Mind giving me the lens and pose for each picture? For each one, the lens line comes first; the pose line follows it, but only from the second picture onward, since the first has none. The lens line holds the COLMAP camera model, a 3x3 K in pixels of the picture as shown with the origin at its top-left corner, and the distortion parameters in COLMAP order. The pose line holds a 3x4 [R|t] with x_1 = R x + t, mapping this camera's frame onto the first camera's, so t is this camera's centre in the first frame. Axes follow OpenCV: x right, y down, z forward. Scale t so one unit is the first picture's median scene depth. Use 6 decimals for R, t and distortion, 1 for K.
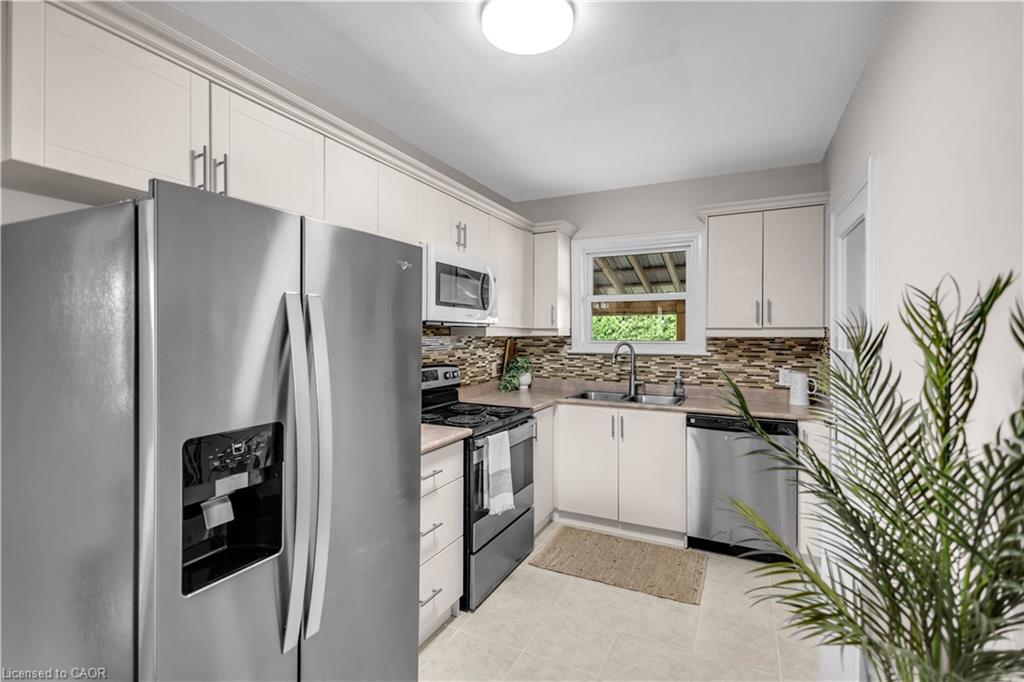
lens RADIAL K [[472.7, 0, 510.3], [0, 472.7, 333.3], [0, 0, 1]] dist [0.003050, 0.000434]
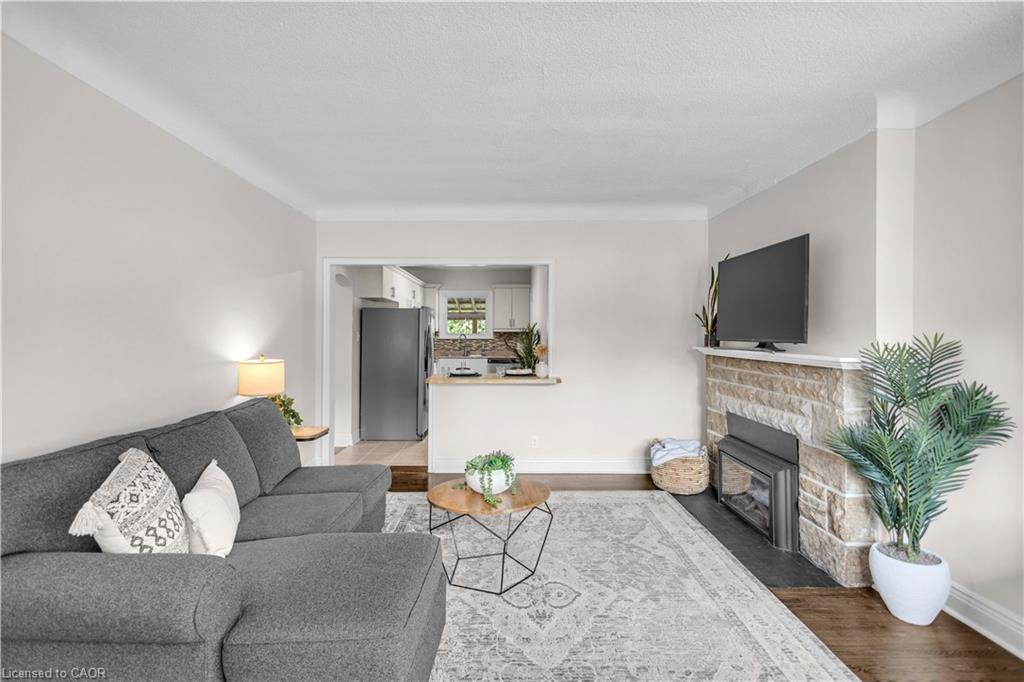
lens RADIAL K [[472.7, 0, 504.5], [0, 472.7, 330.4], [0, 0, 1]] dist [0.003050, 0.000434]
pose [[0.899269, 0.000776, 0.437396, -0.652610], [-0.000661, 1.000000, -0.000416, 0.001007], [-0.437396, 0.000085, 0.899269, -1.337378]]
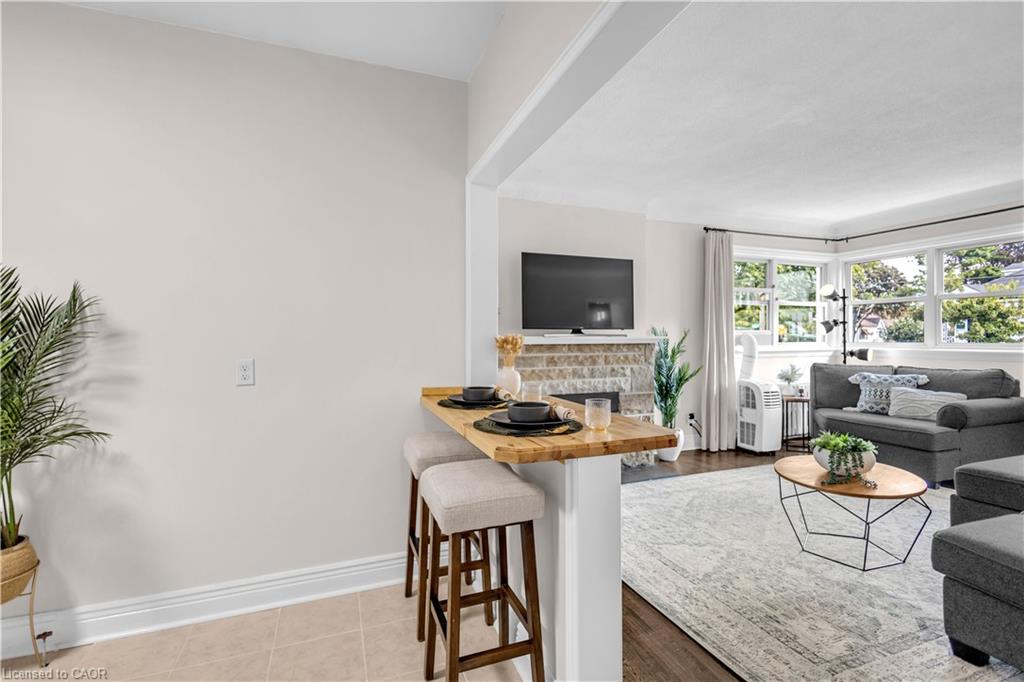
lens RADIAL K [[472.7, 0, 511.9], [0, 472.7, 336.2], [0, 0, 1]] dist [0.003050, 0.000434]
pose [[-0.731258, 0.000081, 0.682101, -0.474781], [-0.003491, 0.999986, -0.003861, 0.044551], [-0.682092, -0.005204, -0.731248, 0.218573]]
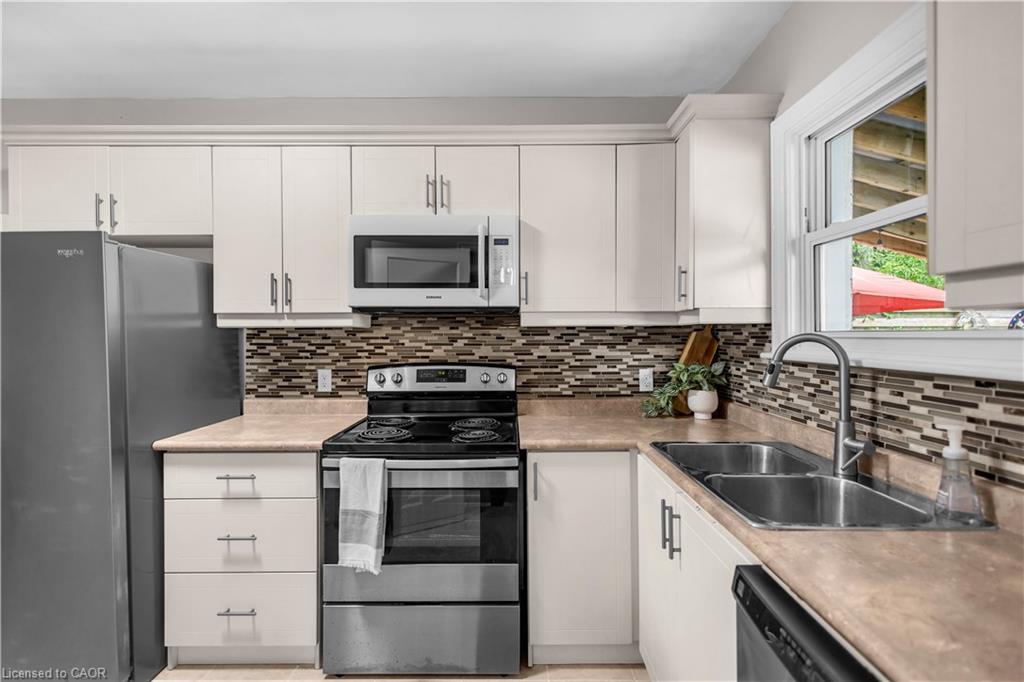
lens RADIAL K [[472.7, 0, 511.5], [0, 472.7, 339.6], [0, 0, 1]] dist [0.003050, 0.000434]
pose [[0.436283, 0.005673, -0.899792, 0.490000], [0.006235, 0.999937, 0.009328, 0.017282], [0.899788, -0.009680, 0.436220, 0.604580]]
